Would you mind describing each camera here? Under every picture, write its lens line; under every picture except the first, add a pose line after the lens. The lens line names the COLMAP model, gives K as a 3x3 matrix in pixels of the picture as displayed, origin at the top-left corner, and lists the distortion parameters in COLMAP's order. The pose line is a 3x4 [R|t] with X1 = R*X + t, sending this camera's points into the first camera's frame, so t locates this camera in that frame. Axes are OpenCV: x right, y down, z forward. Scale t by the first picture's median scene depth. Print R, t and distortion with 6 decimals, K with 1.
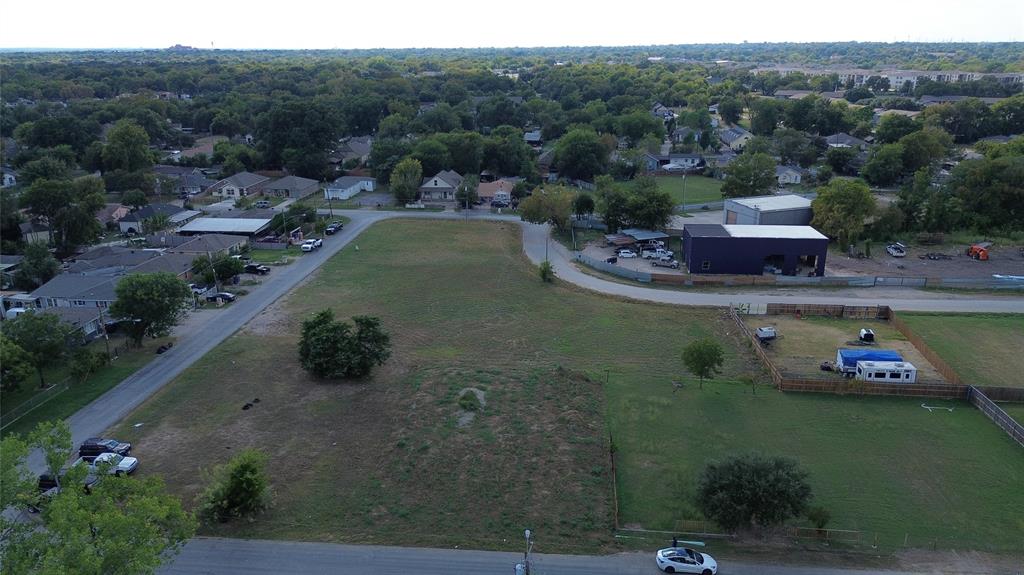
lens RADIAL K [[723.9, 0, 512.0], [0, 723.9, 287.5], [0, 0, 1]] dist [0.104308, -0.133010]
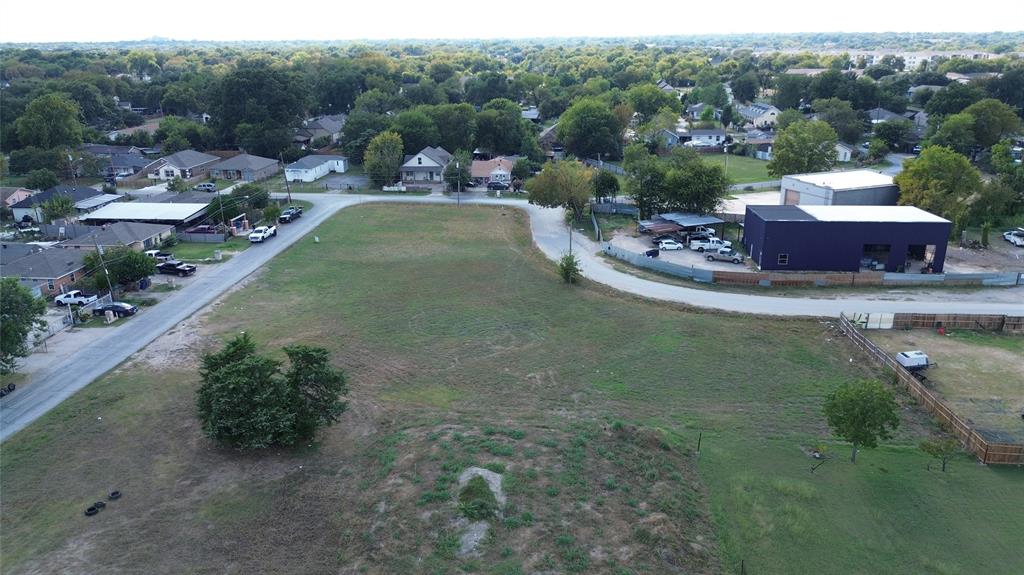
lens RADIAL K [[723.9, 0, 512.0], [0, 723.9, 287.5], [0, 0, 1]] dist [0.104308, -0.133010]
pose [[0.999797, -0.007757, 0.018609, -0.022584], [0.007604, 0.999937, 0.008231, -0.008755], [-0.018672, -0.008088, 0.999793, 0.231565]]
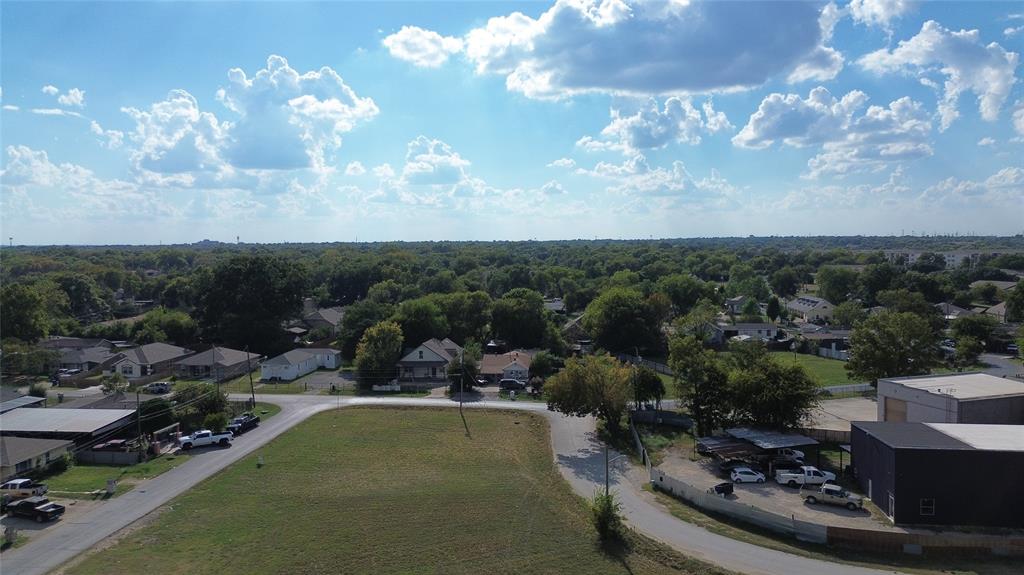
lens RADIAL K [[723.9, 0, 512.0], [0, 723.9, 287.5], [0, 0, 1]] dist [0.104308, -0.133010]
pose [[0.999838, 0.000870, -0.017964, -0.007356], [-0.005411, 0.967106, -0.254317, -0.040852], [0.017152, 0.254373, 0.966954, 0.423068]]
